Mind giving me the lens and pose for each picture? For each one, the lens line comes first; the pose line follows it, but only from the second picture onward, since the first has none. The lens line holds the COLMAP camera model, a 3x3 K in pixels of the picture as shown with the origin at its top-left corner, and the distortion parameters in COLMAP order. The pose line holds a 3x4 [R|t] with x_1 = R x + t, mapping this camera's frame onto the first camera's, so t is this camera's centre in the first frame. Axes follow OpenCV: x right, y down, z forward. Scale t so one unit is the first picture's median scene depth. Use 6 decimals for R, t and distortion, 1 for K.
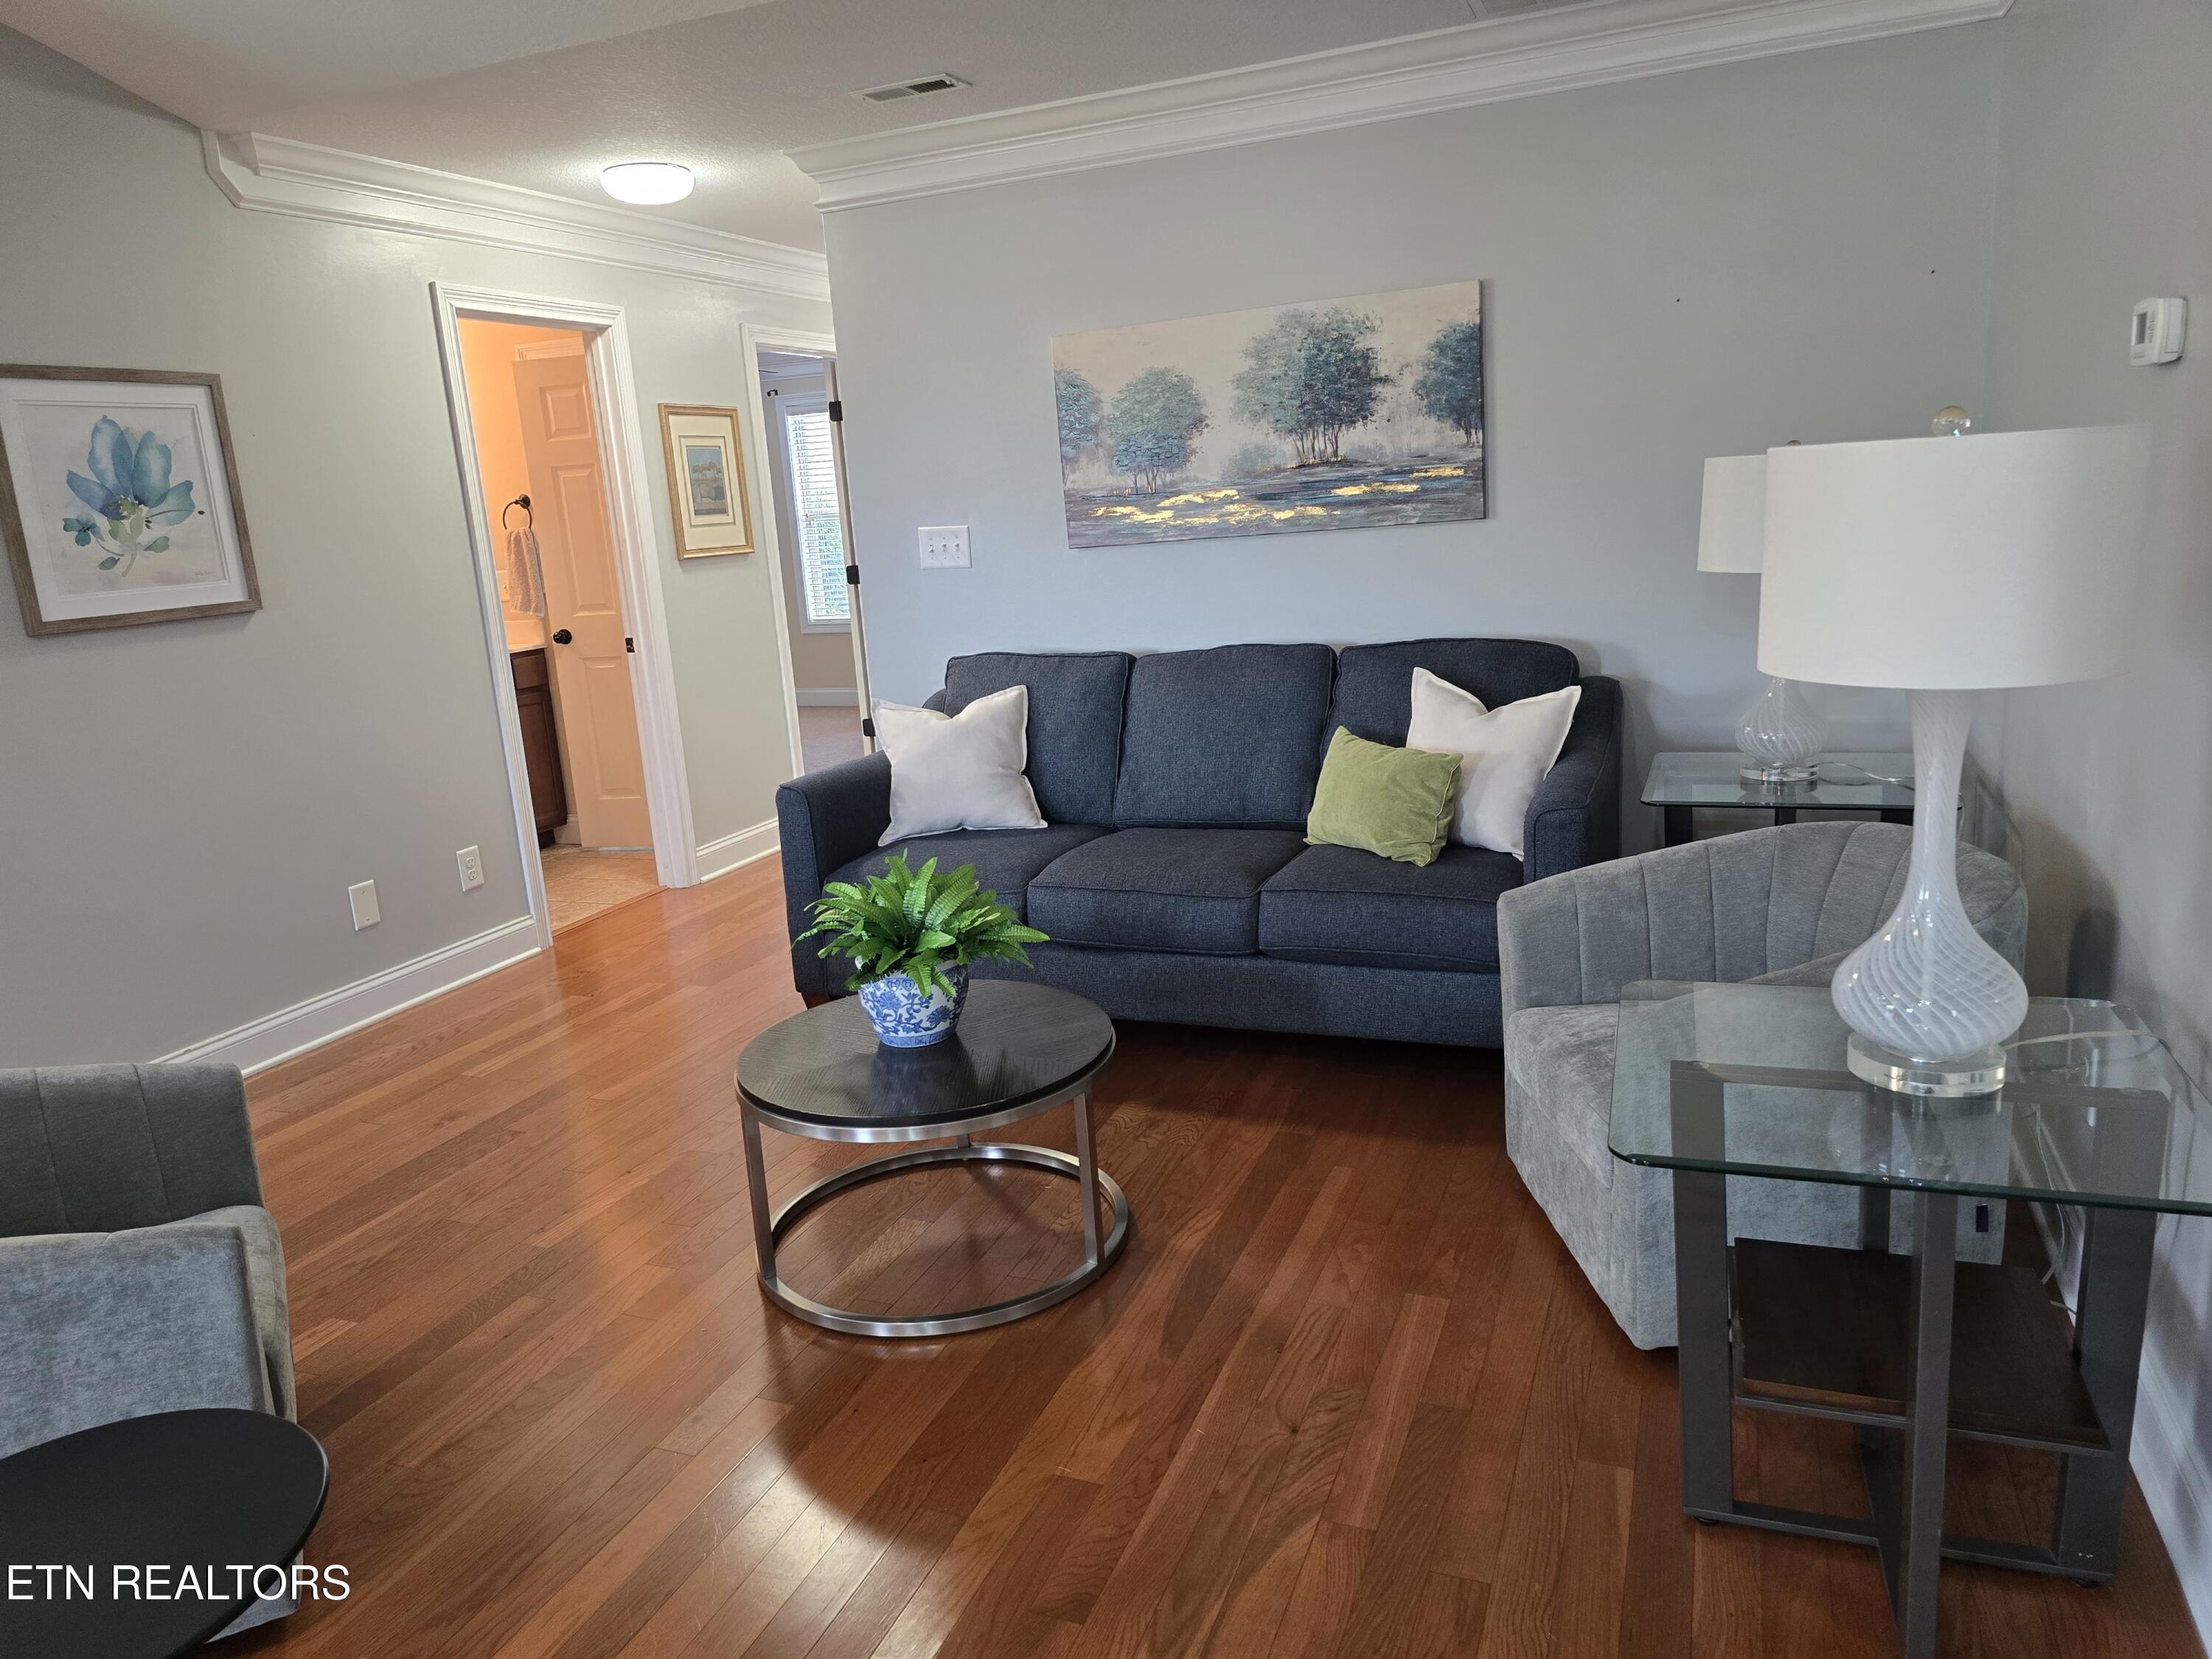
lens RADIAL K [[1499.1, 0, 1067.4], [0, 1499.1, 817.3], [0, 0, 1]] dist [0.069891, -0.023653]
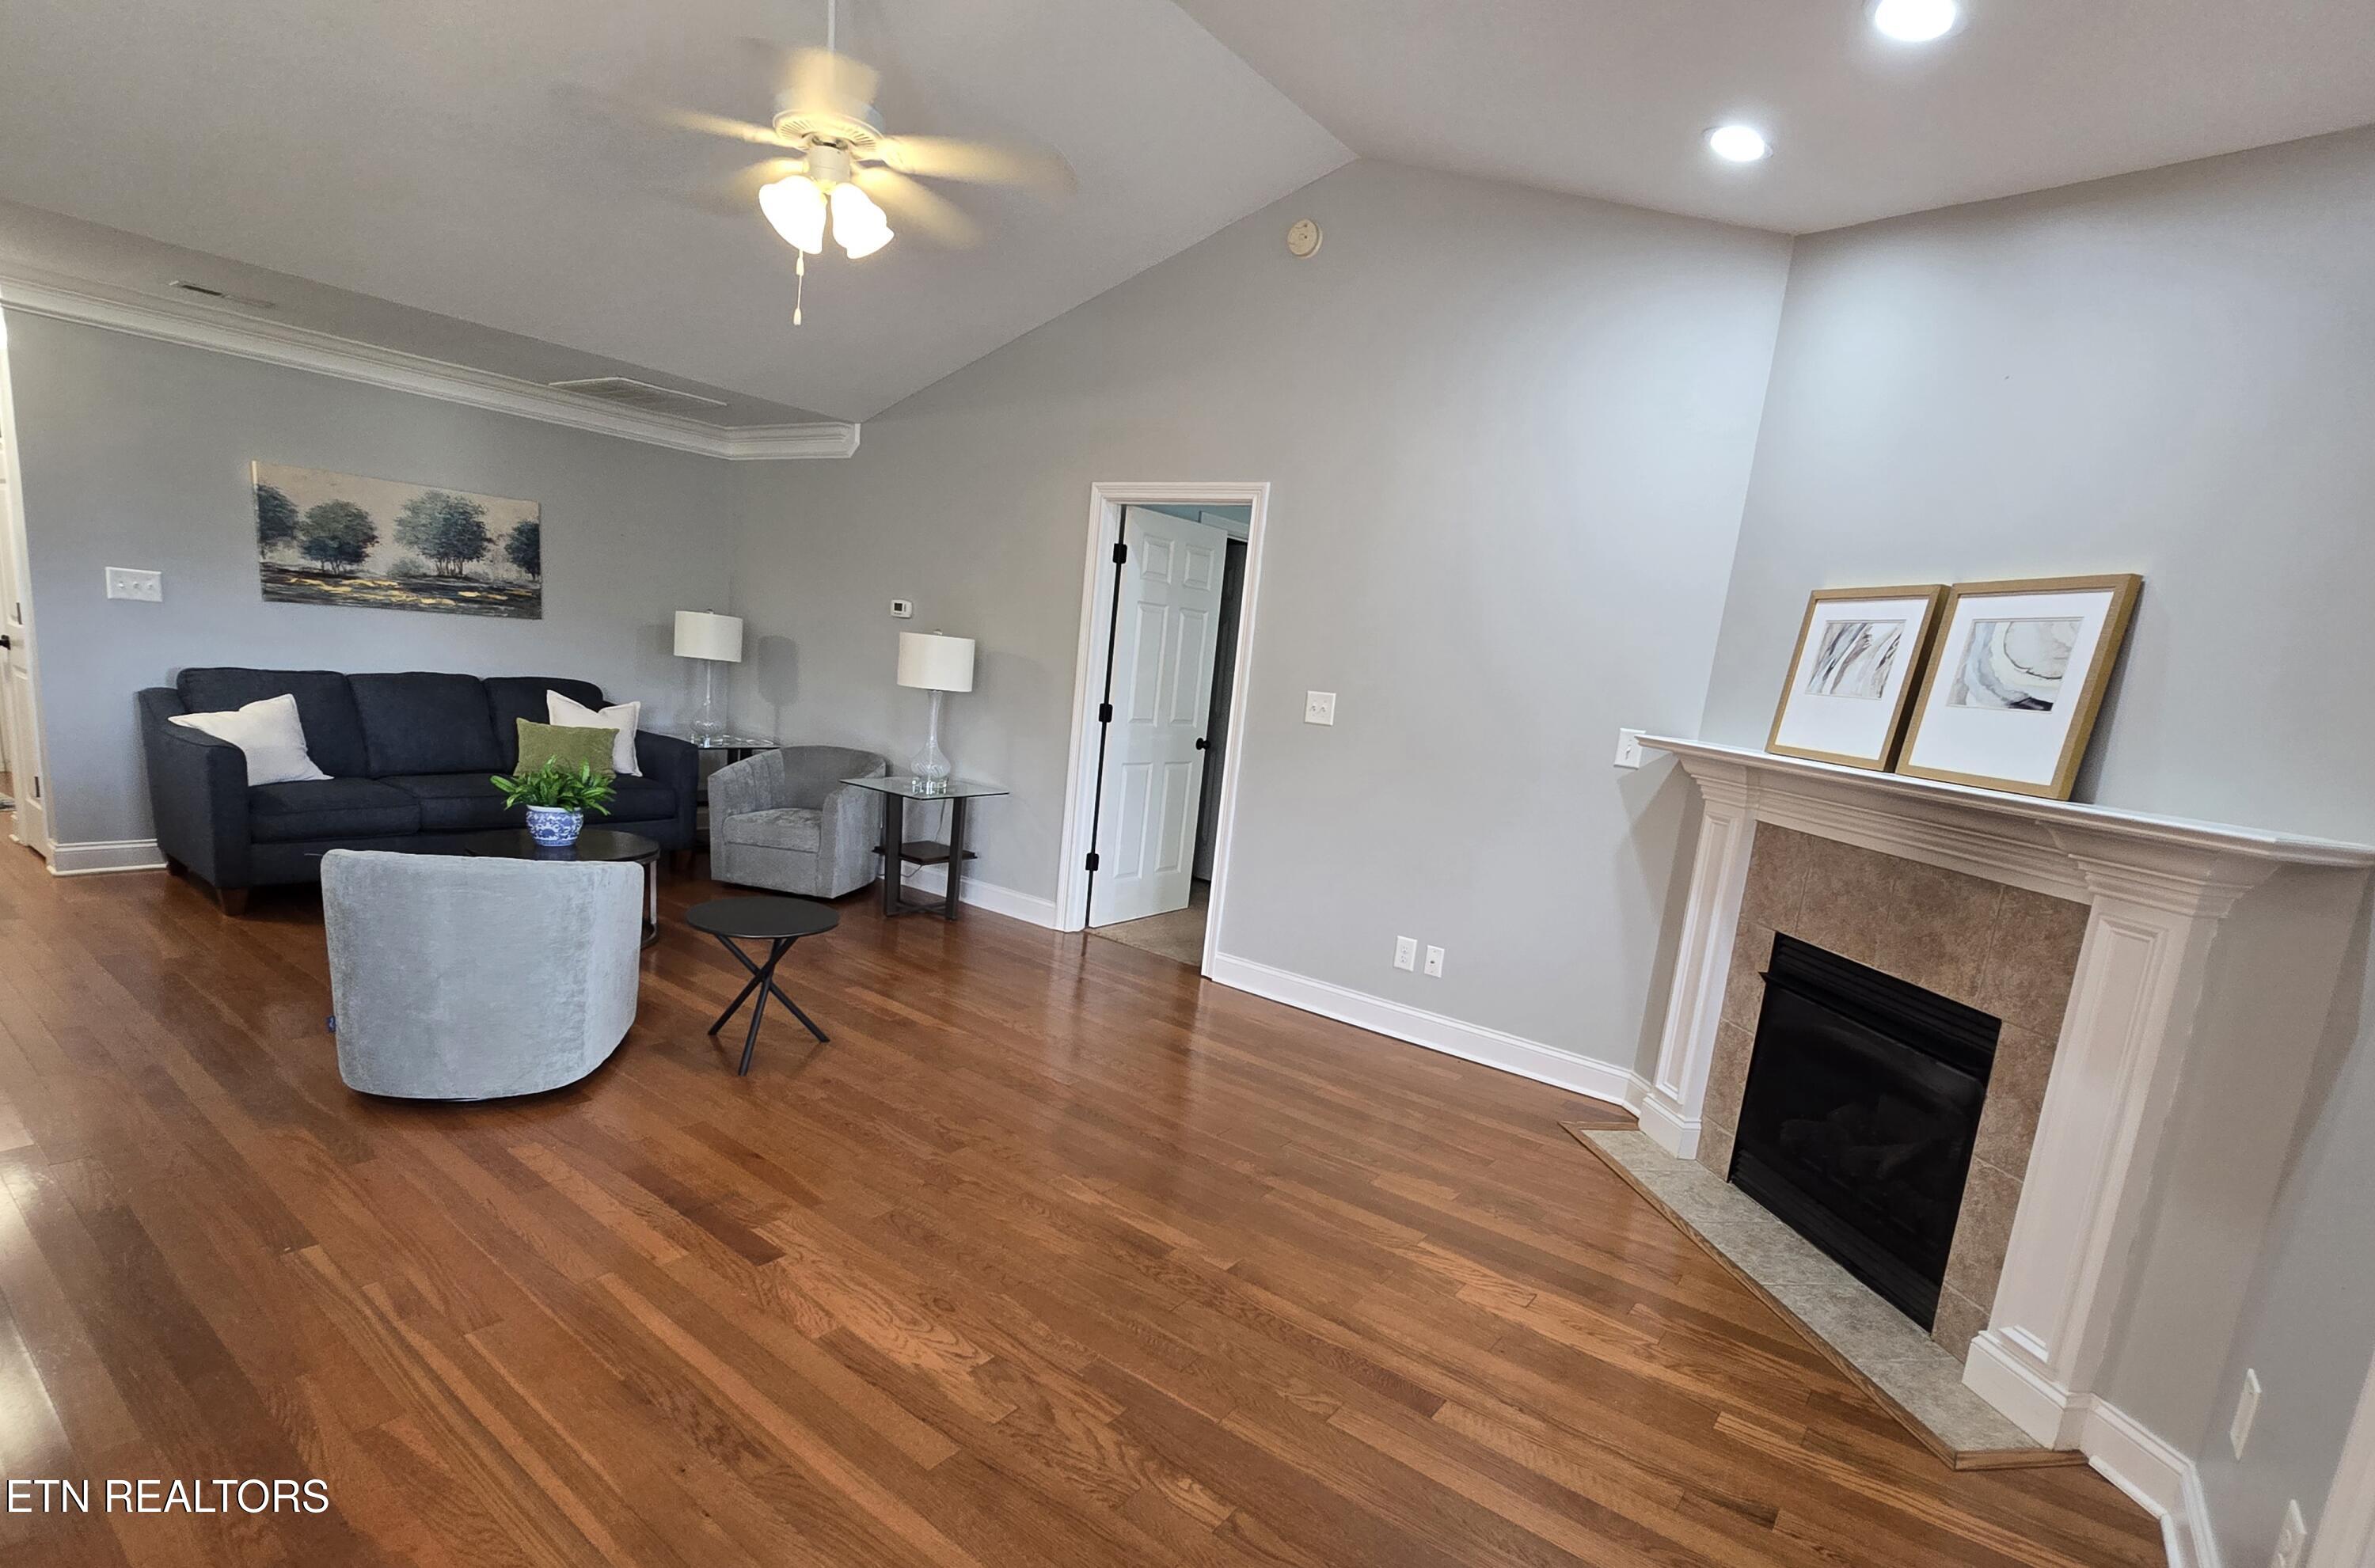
lens RADIAL K [[1145.9, 0, 1171.6], [0, 1145.9, 883.8], [0, 0, 1]] dist [-0.001180, 0.000271]
pose [[0.234726, -0.104470, 0.966431, -1.079834], [0.091026, 0.992202, 0.085147, 0.104586], [-0.967790, 0.067984, 0.242405, -0.174887]]
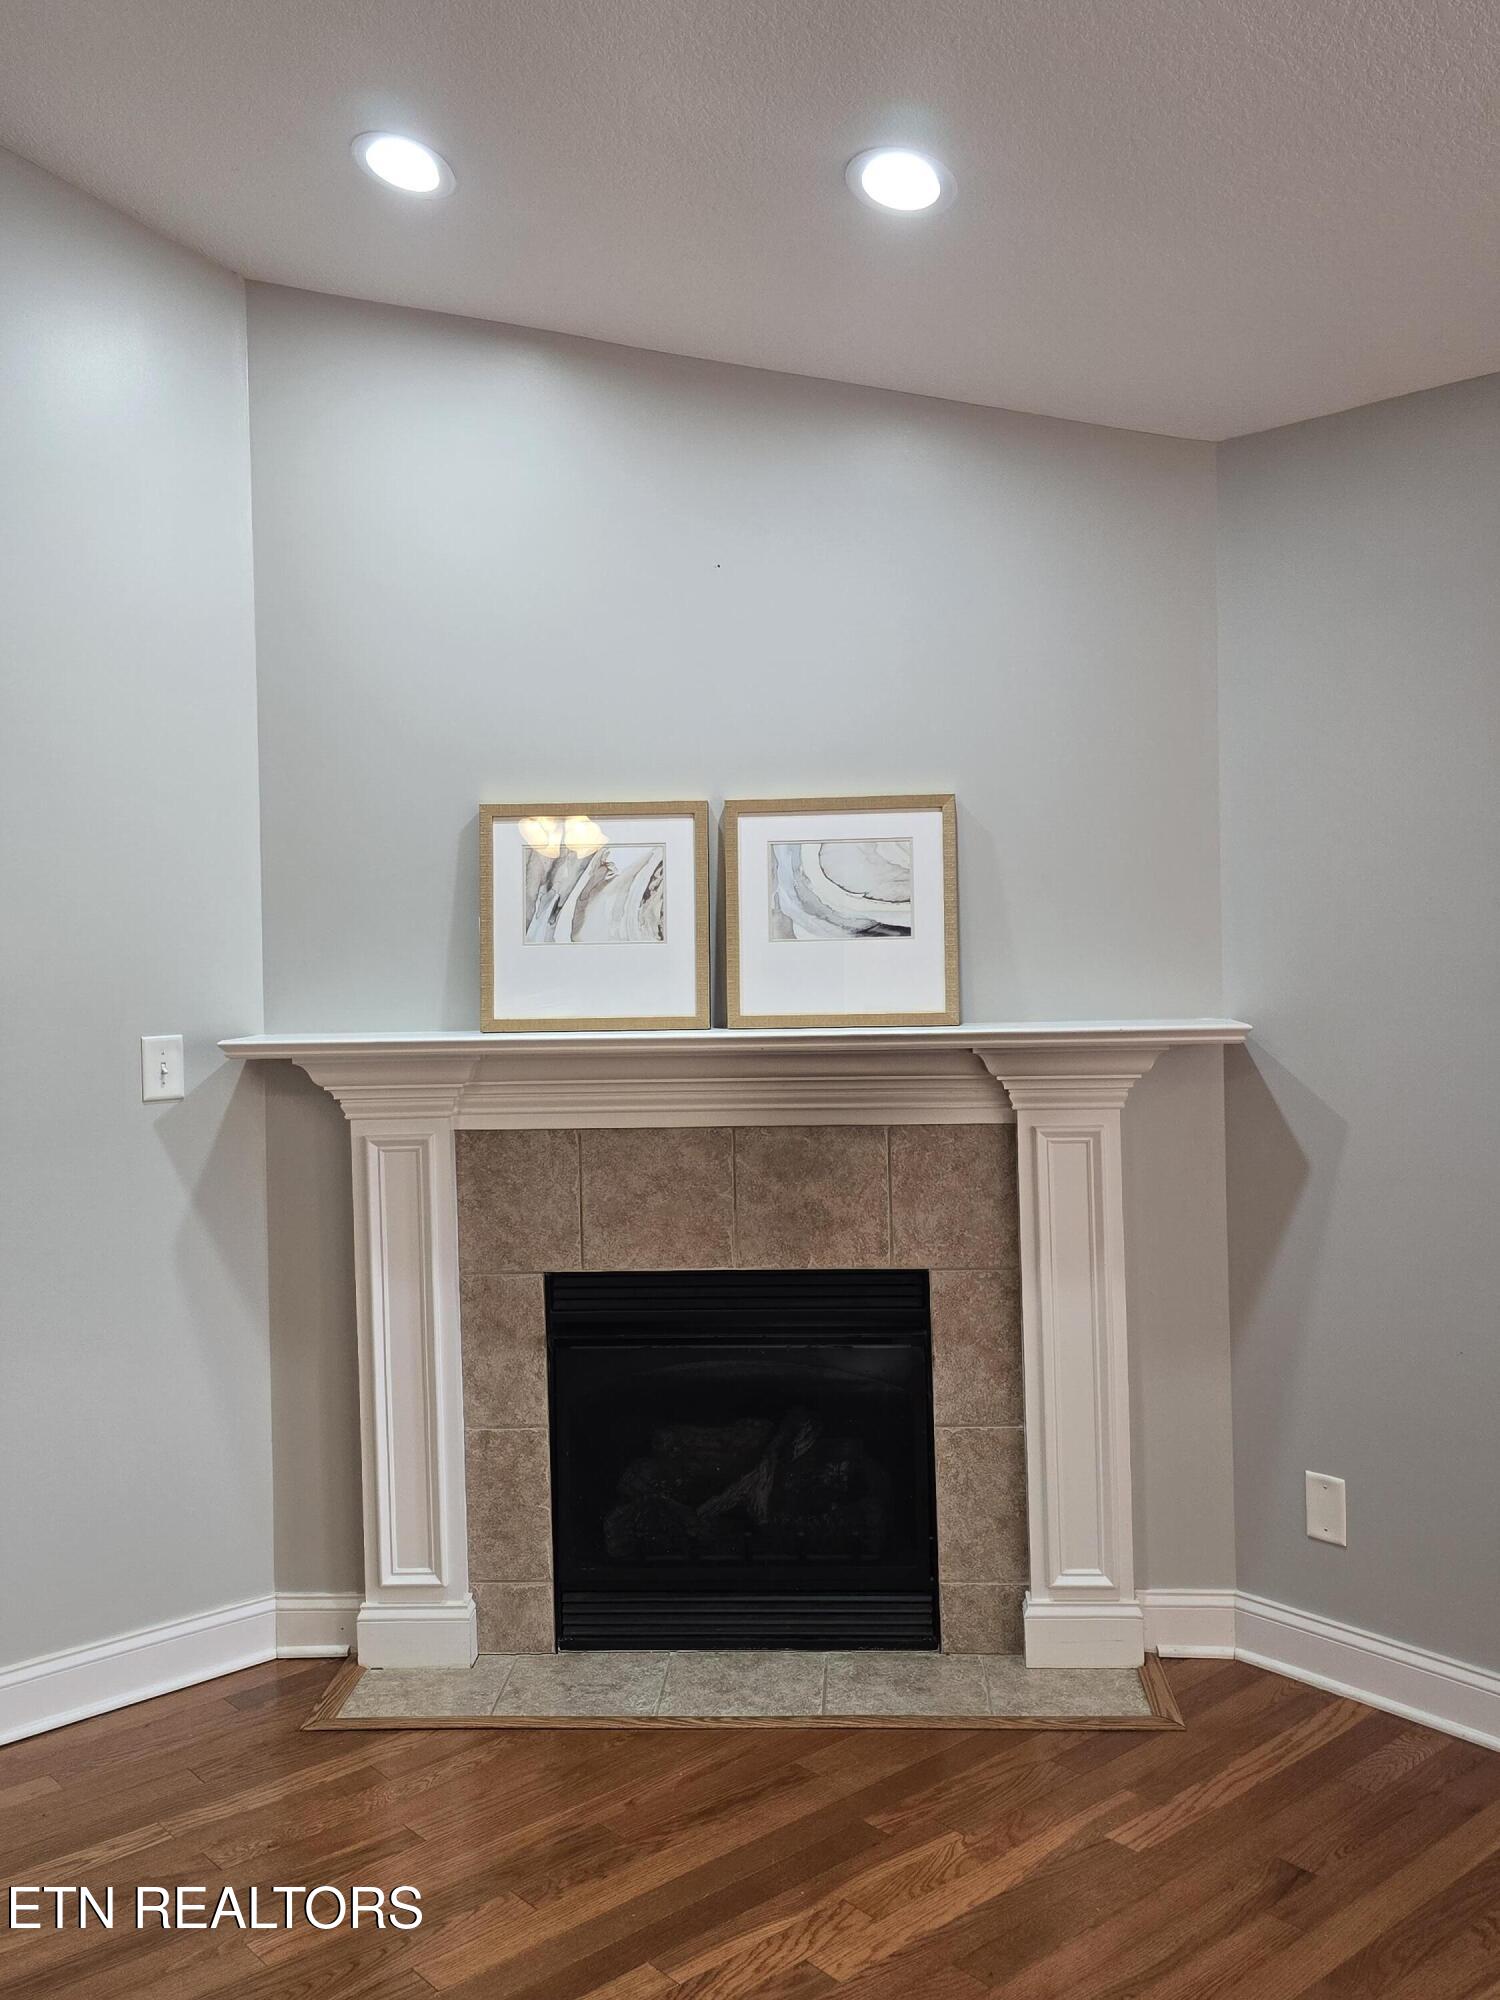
lens RADIAL K [[1761.2, 0, 763.8], [0, 1761.2, 985.7], [0, 0, 1]] dist [0.097439, -0.043851]
pose [[-0.905285, 0.072310, 0.418606, -0.659031], [0.167389, 0.966401, 0.195064, -0.057835], [-0.390436, 0.246659, -0.886972, 0.349165]]
